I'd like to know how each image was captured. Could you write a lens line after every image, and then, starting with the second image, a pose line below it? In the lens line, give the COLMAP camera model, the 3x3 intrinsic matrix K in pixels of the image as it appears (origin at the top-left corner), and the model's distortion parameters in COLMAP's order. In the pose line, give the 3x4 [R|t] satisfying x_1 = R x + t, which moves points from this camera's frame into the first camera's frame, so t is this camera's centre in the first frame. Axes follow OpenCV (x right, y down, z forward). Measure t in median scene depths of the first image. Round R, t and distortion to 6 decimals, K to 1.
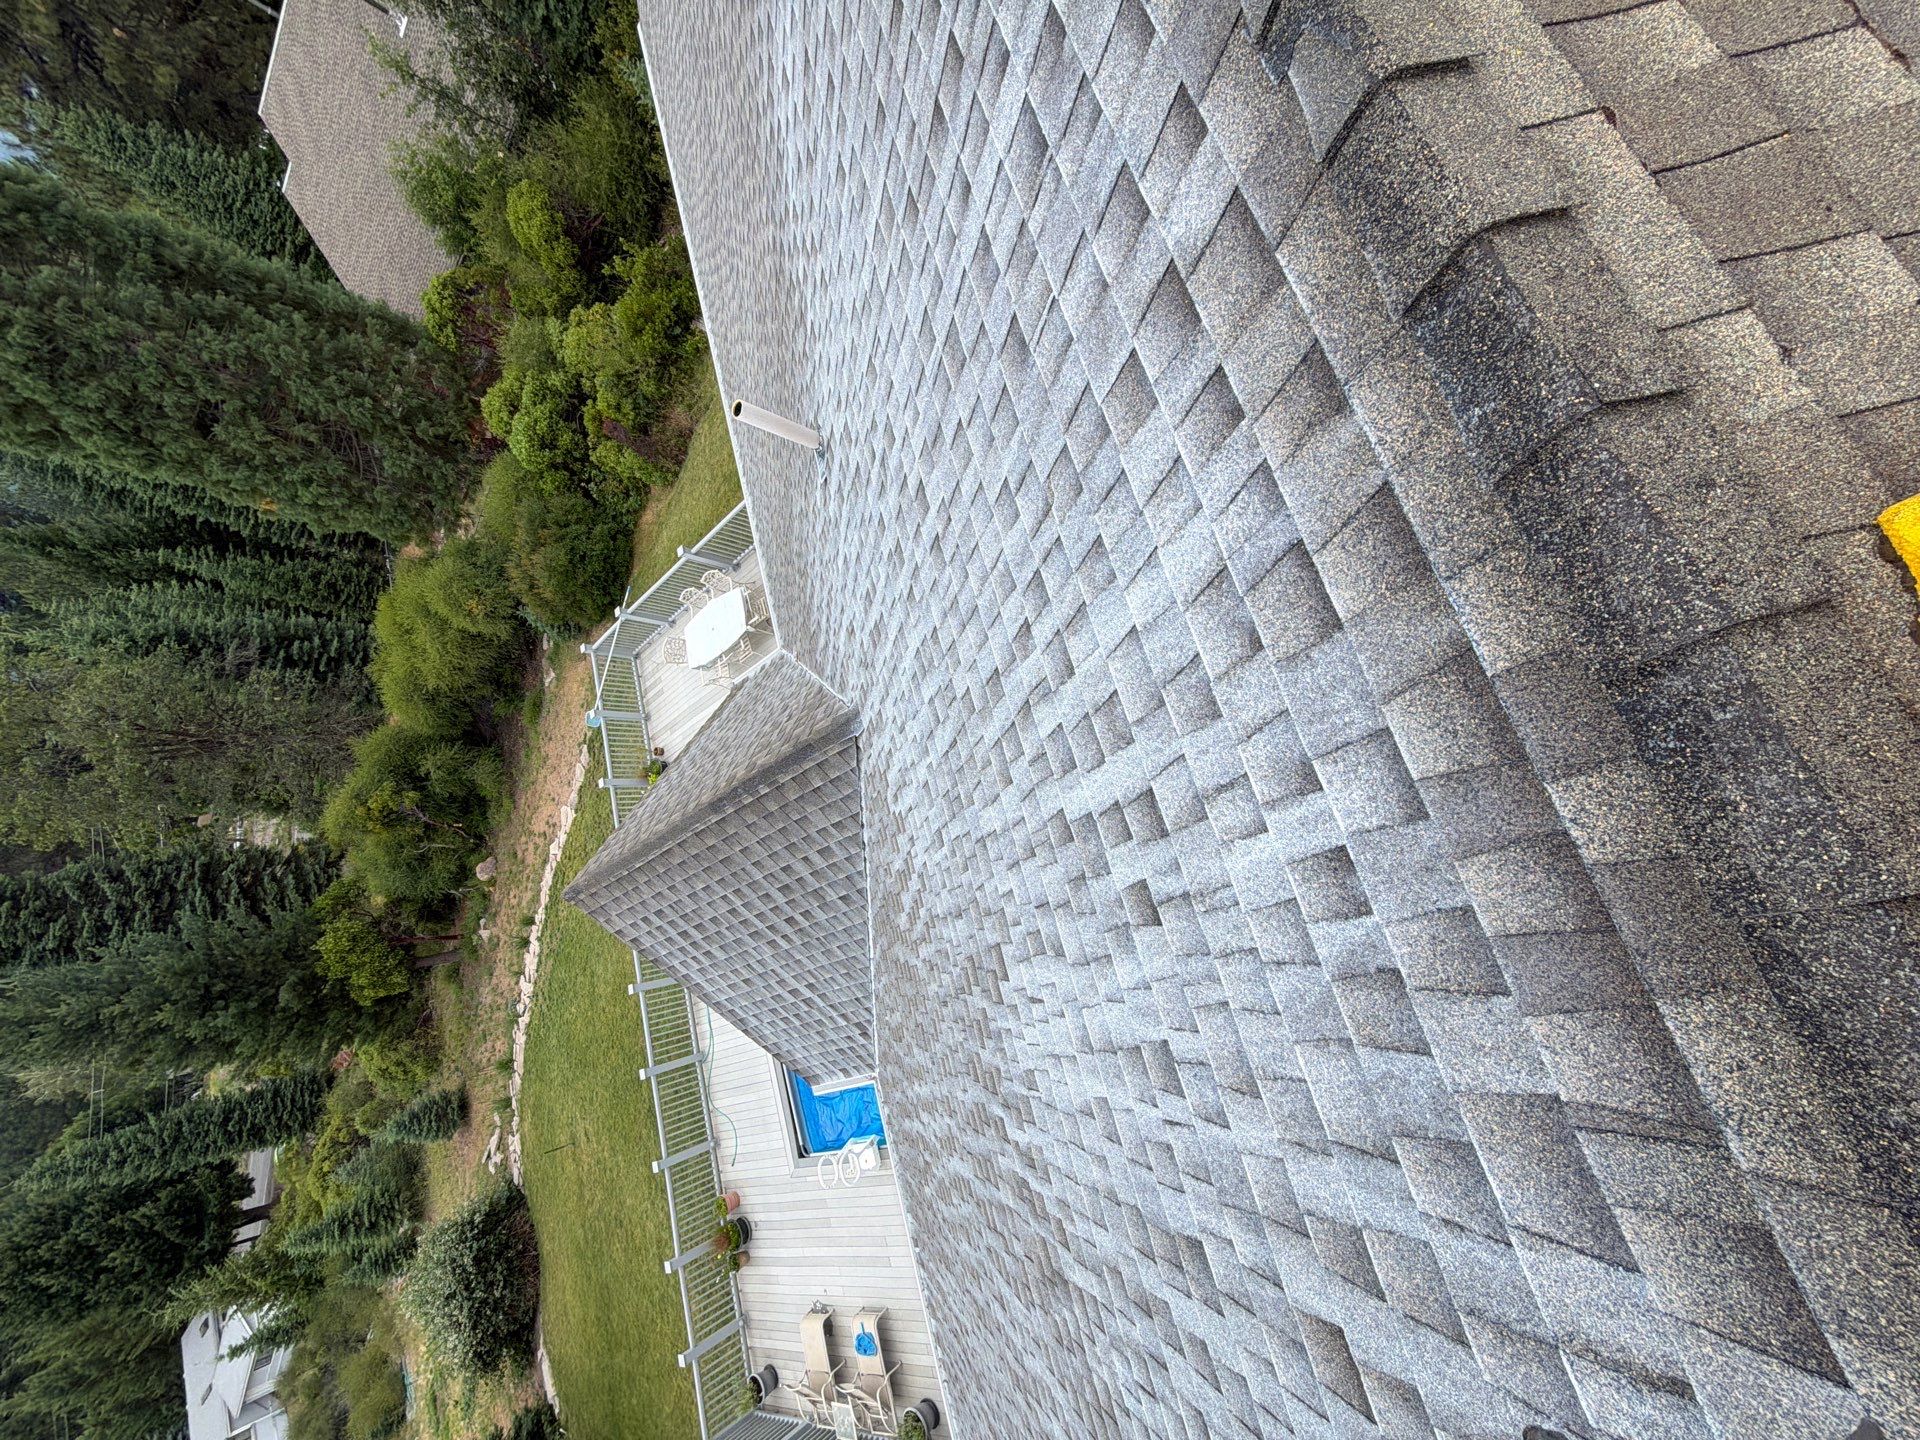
lens RADIAL K [[755.3, 0, 972.4], [0, 755.3, 719.6], [0, 0, 1]] dist [0.000100, -0.000153]
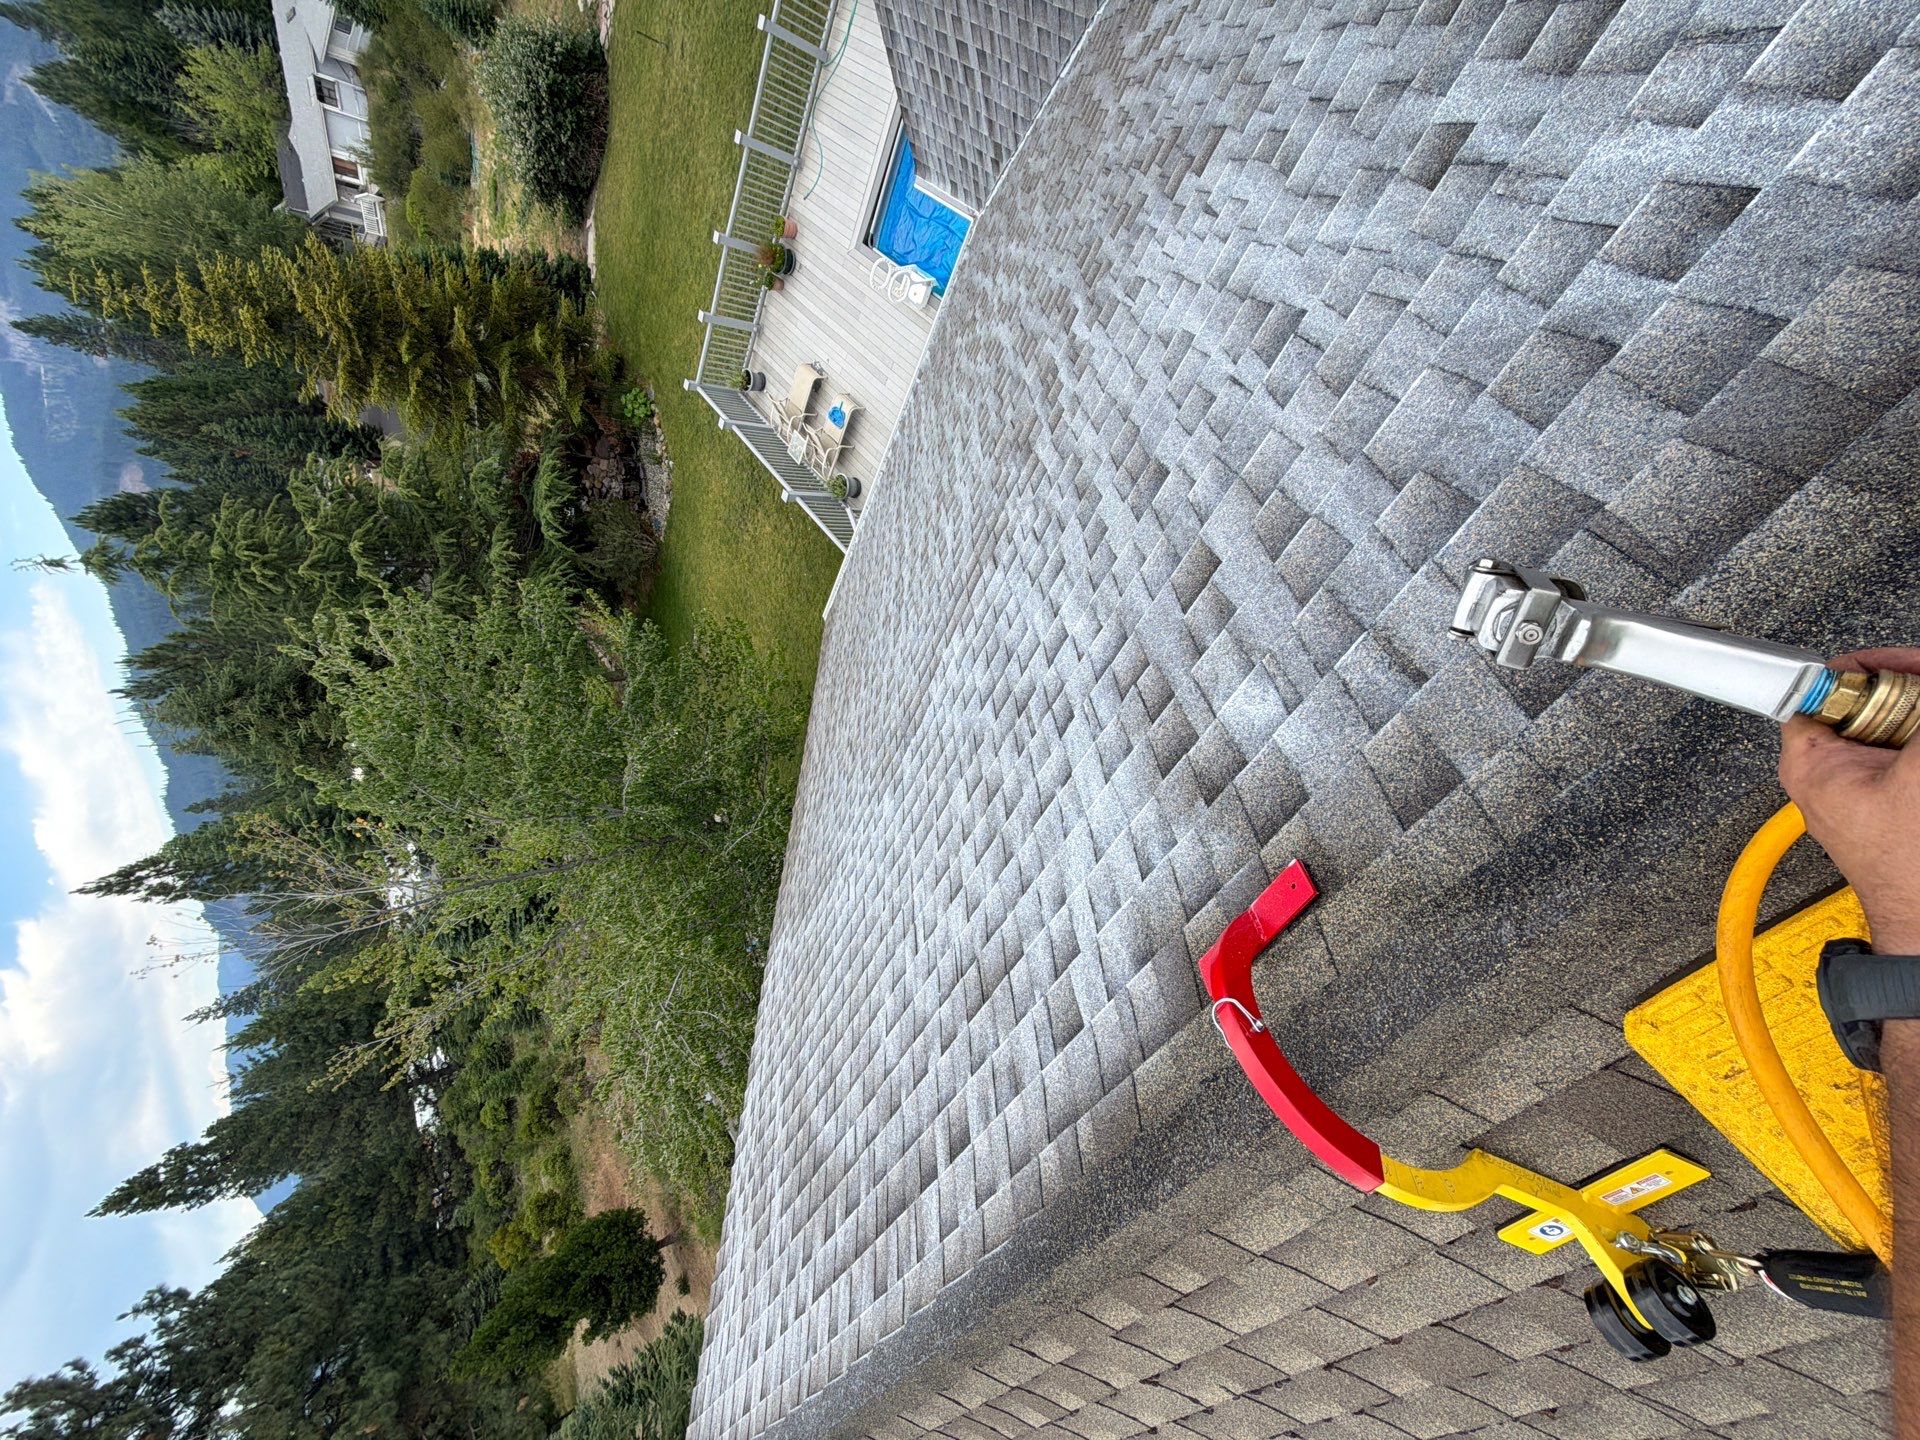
lens RADIAL K [[755.3, 0, 967.2], [0, 755.3, 721.4], [0, 0, 1]] dist [0.000100, -0.000153]
pose [[0.755079, 0.604576, 0.253660, 0.001776], [-0.559295, 0.392080, 0.730385, 0.034384], [0.342118, -0.693369, 0.634188, -0.018498]]
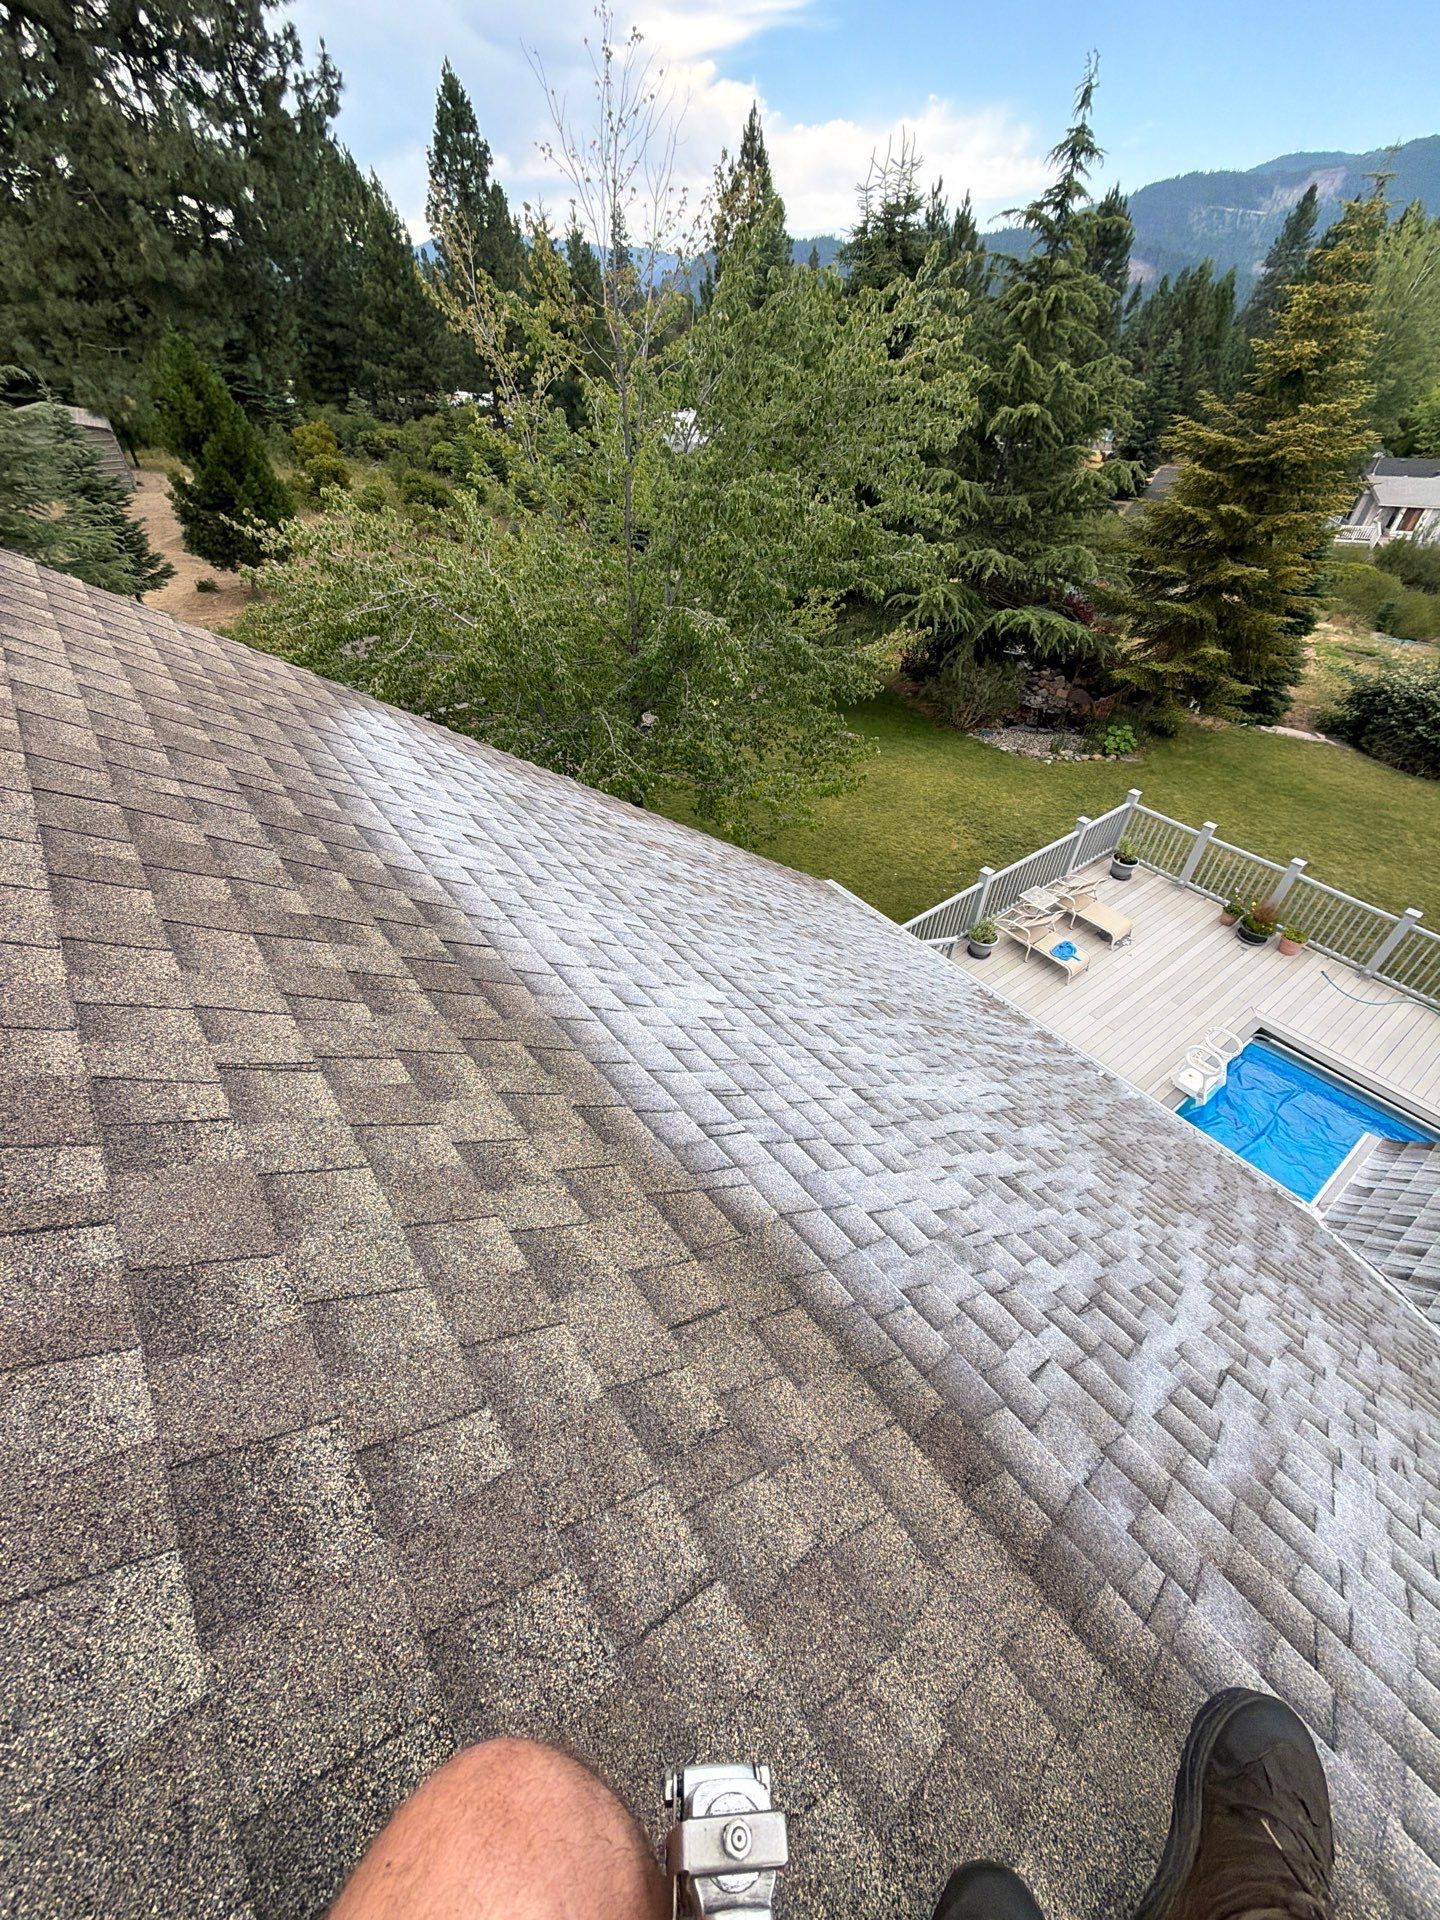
lens RADIAL K [[755.3, 0, 715.7], [0, 755.3, 966.5], [0, 0, 1]] dist [0.000100, -0.000153]
pose [[-0.759137, 0.606550, 0.236236, -0.012373], [-0.241974, -0.599872, 0.762629, 0.160475], [0.604284, 0.521777, 0.602154, 0.118552]]
